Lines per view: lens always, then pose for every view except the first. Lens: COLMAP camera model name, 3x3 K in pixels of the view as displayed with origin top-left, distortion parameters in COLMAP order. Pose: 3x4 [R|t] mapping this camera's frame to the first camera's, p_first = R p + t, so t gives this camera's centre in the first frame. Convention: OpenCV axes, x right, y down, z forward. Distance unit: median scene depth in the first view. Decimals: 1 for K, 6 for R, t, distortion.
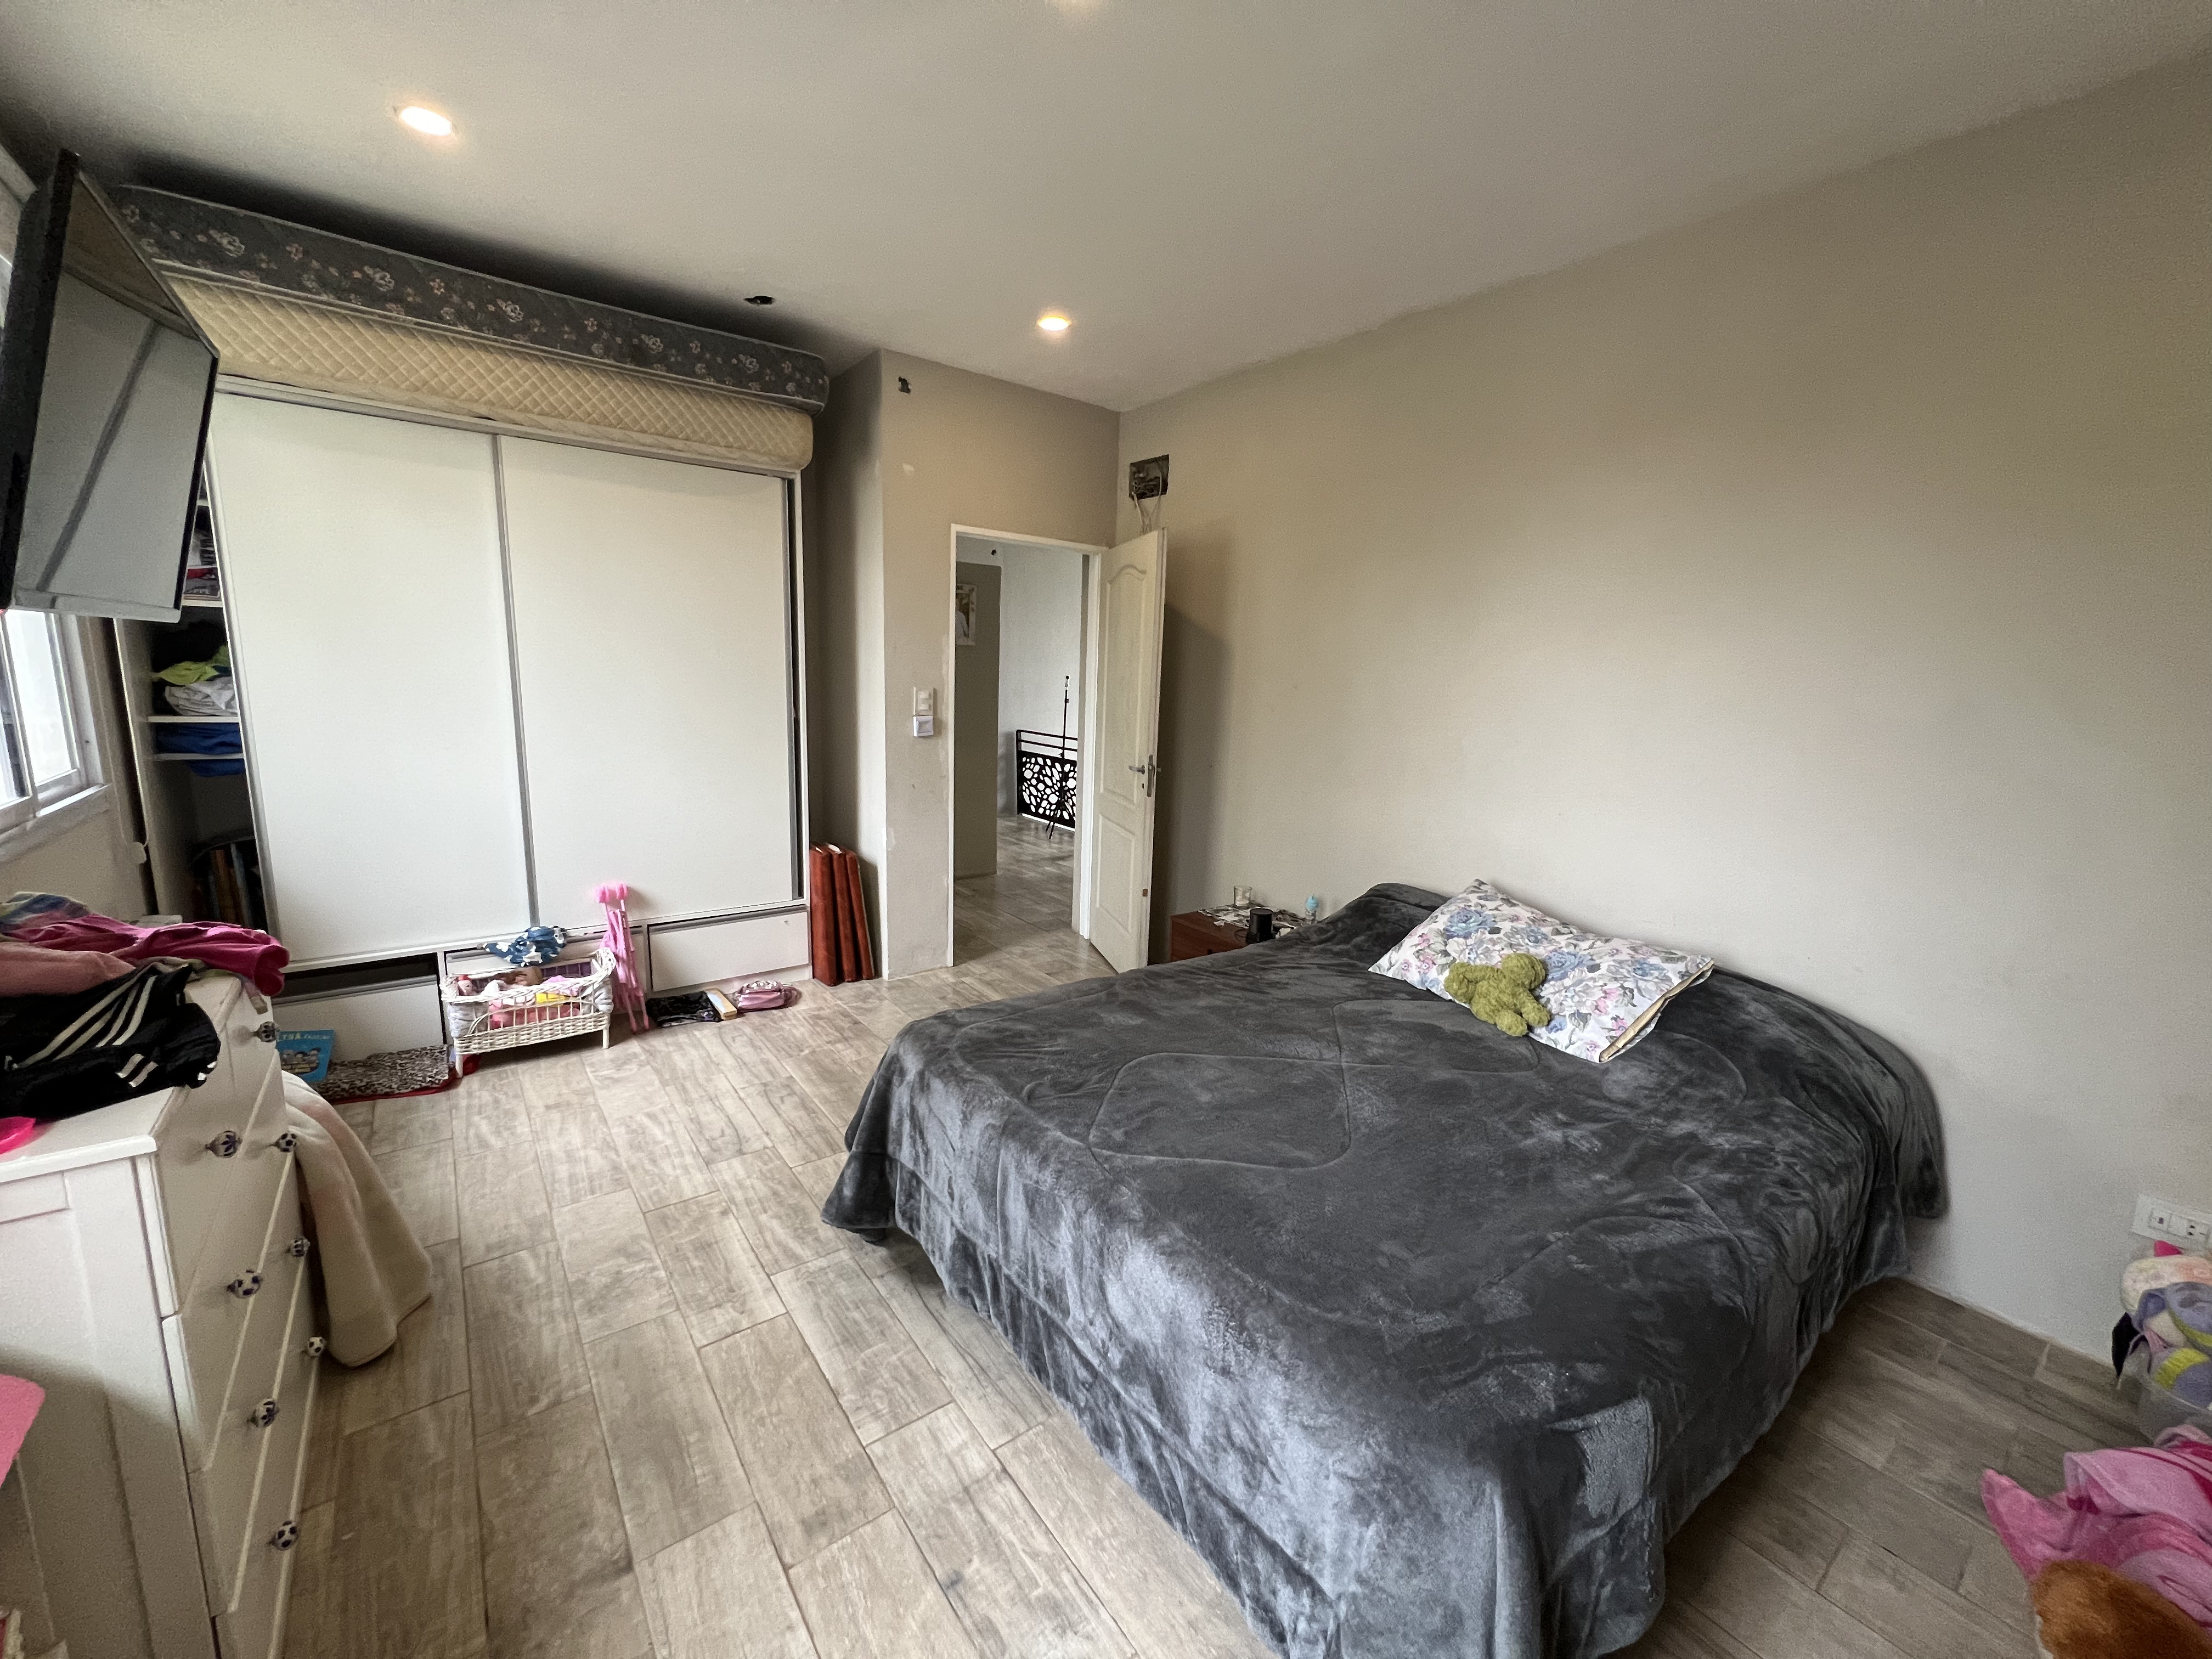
lens RADIAL K [[882.7, 0, 1106.3], [0, 882.7, 821.3], [0, 0, 1]] dist [-0.001587, 0.000343]
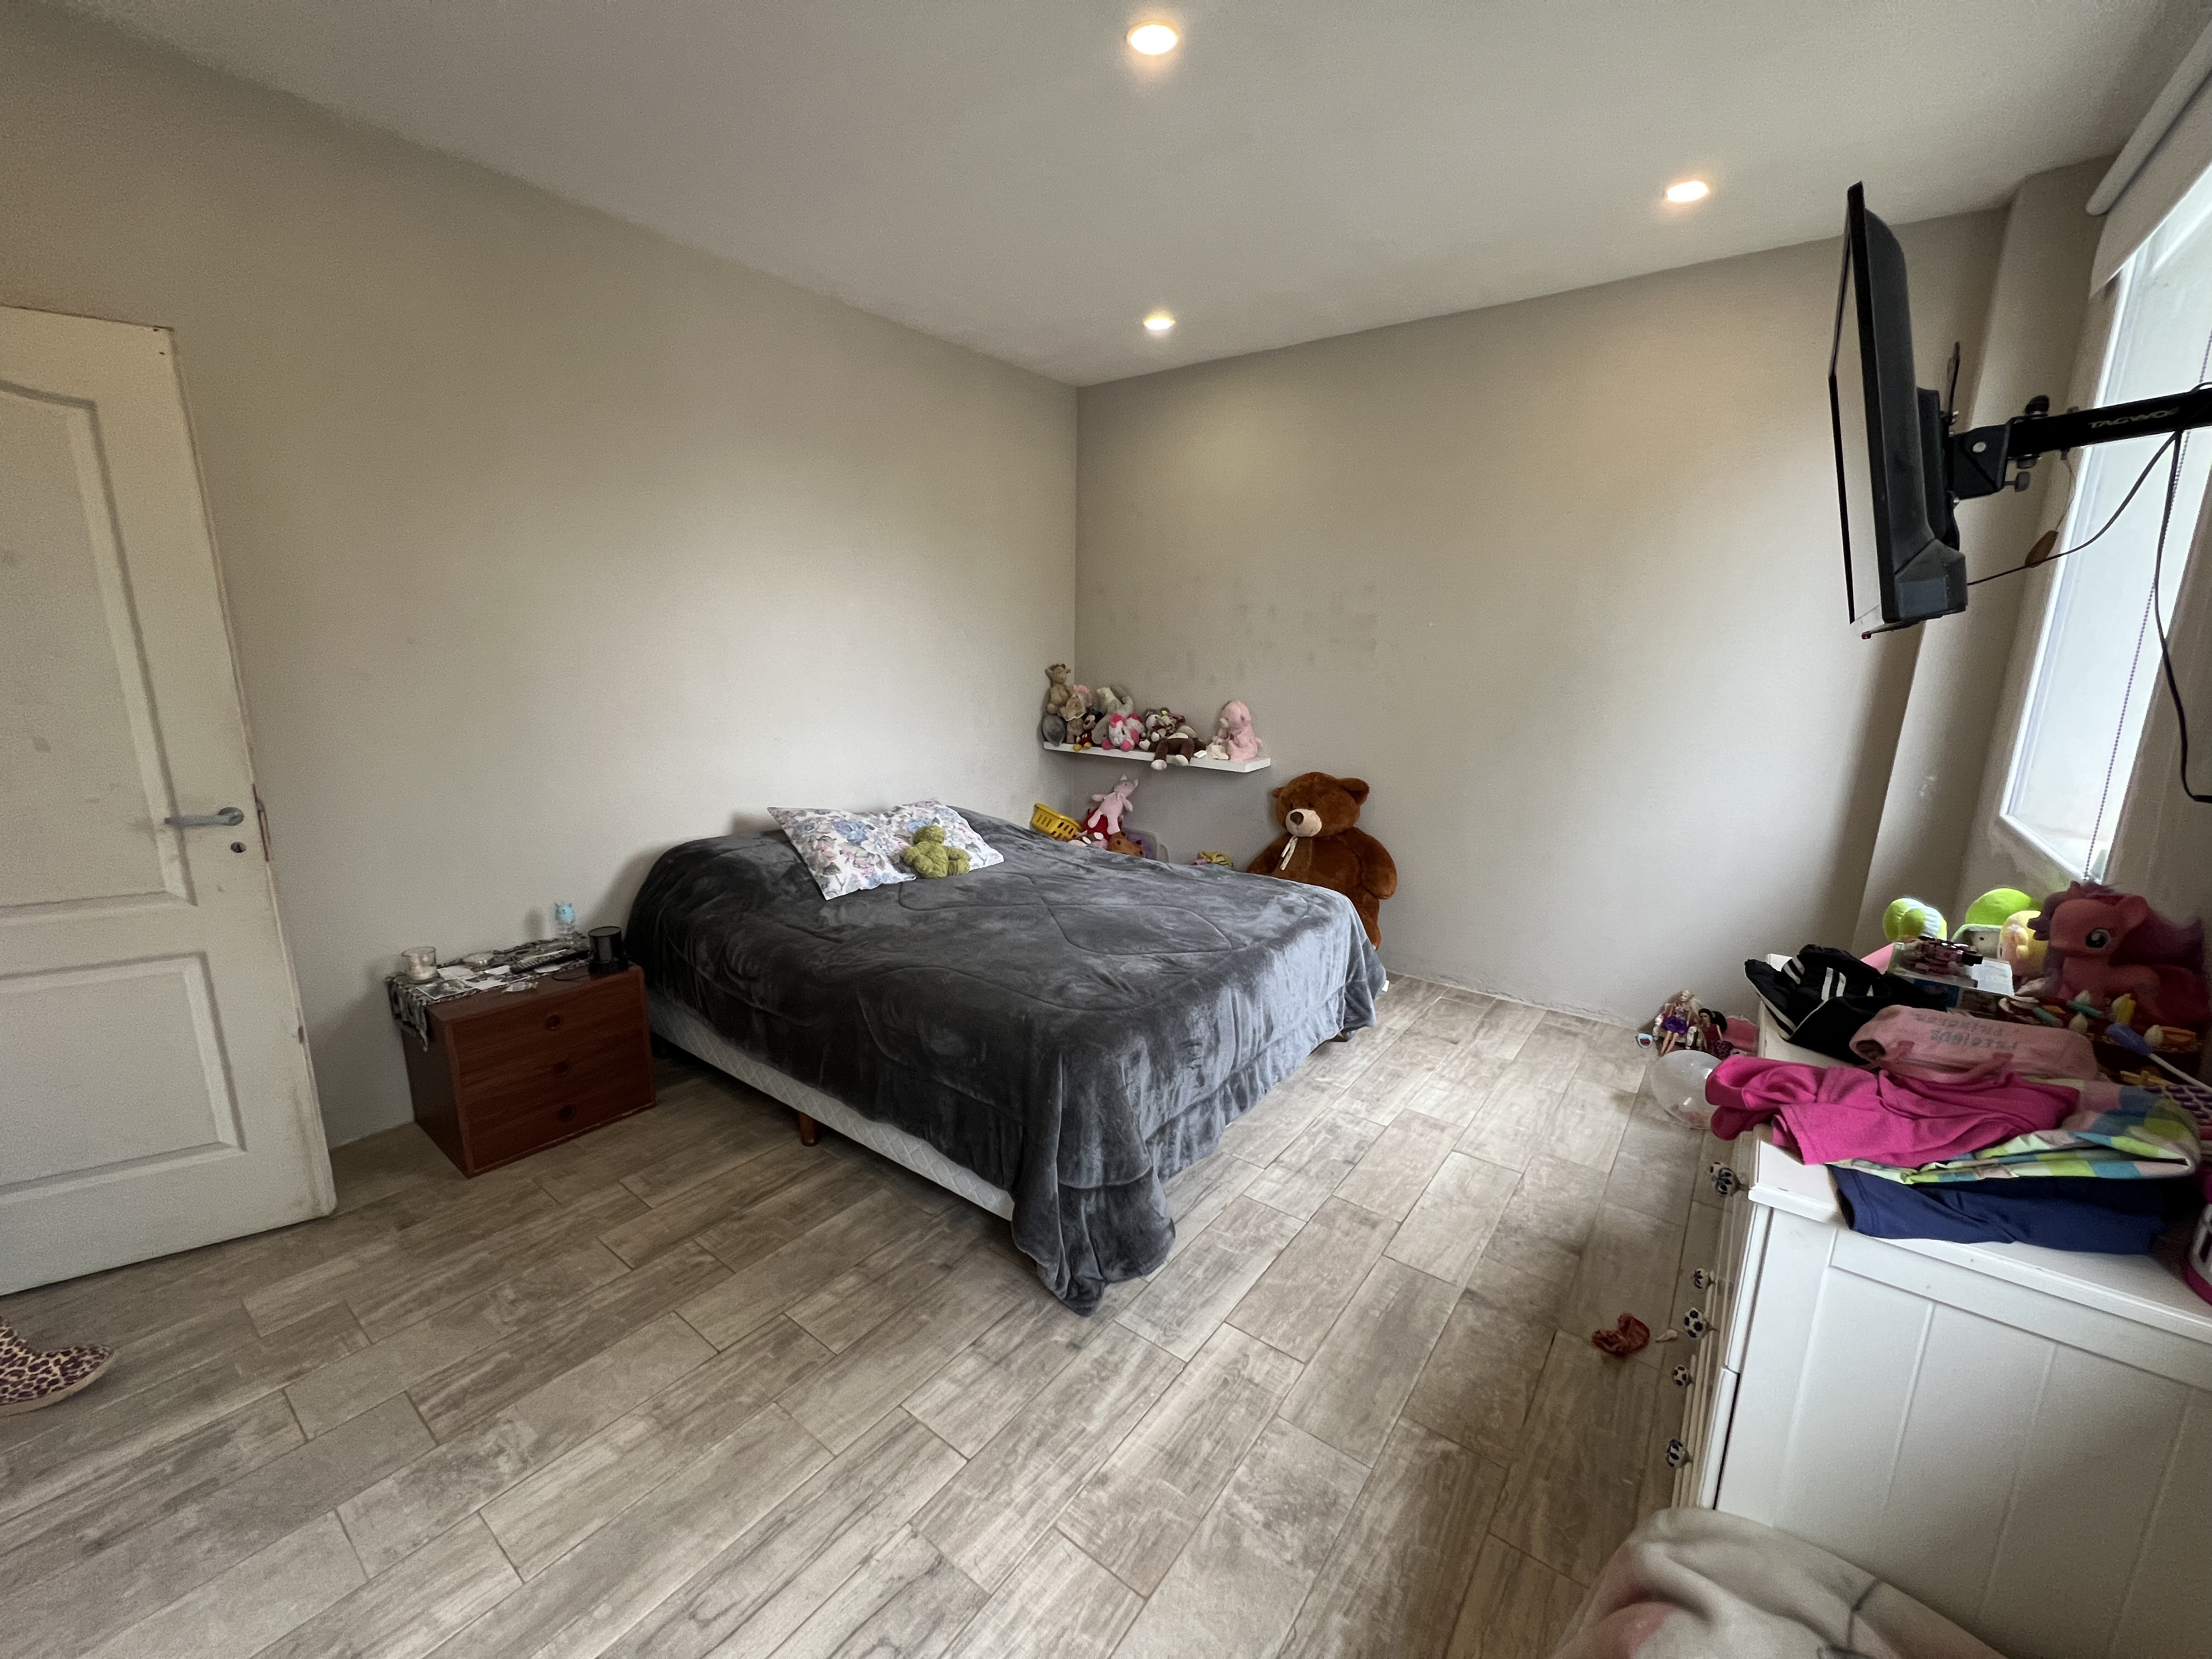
lens RADIAL K [[882.7, 0, 1105.7], [0, 882.7, 831.5], [0, 0, 1]] dist [-0.001587, 0.000343]
pose [[-0.264694, -0.240785, 0.933788, -1.170674], [0.138490, 0.948797, 0.283911, -0.256683], [-0.954336, 0.204470, -0.217794, 1.307416]]
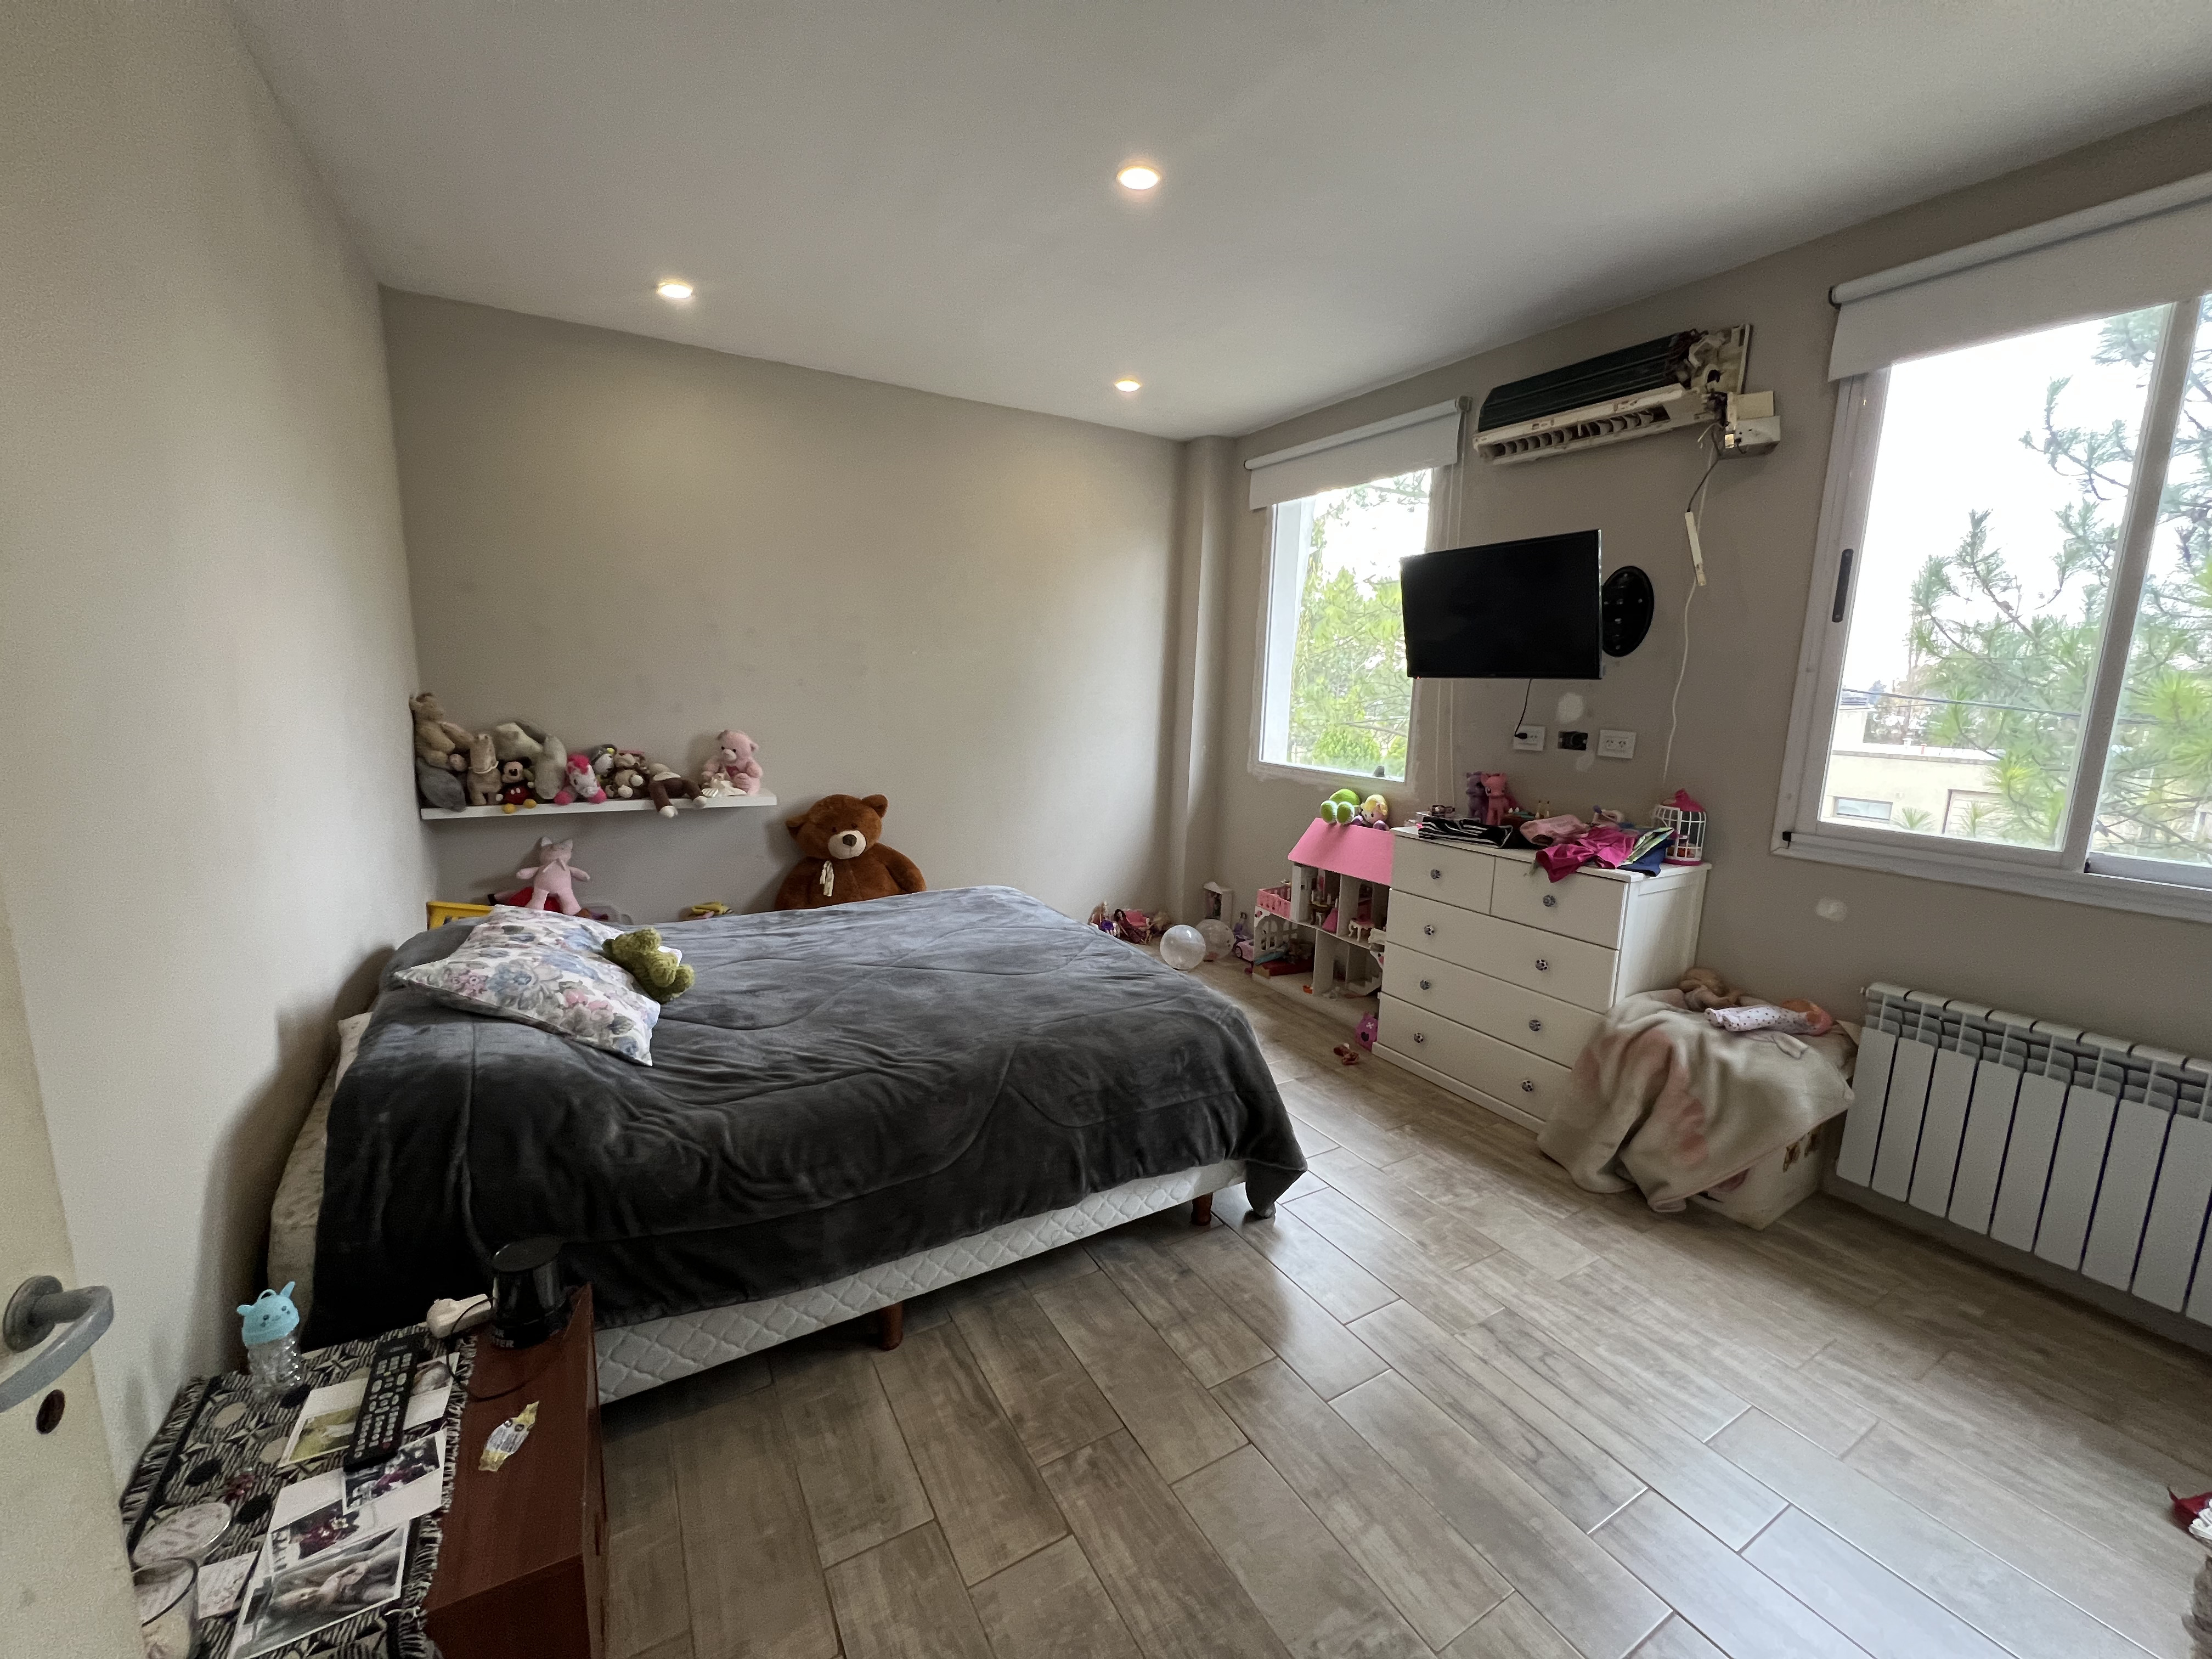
lens RADIAL K [[882.7, 0, 1100.9], [0, 882.7, 830.9], [0, 0, 1]] dist [-0.001587, 0.000343]
pose [[-0.990320, -0.080816, 0.112847, -0.184233], [-0.038287, 0.940524, 0.337562, -0.386872], [-0.133416, 0.329974, -0.934514, 2.283070]]
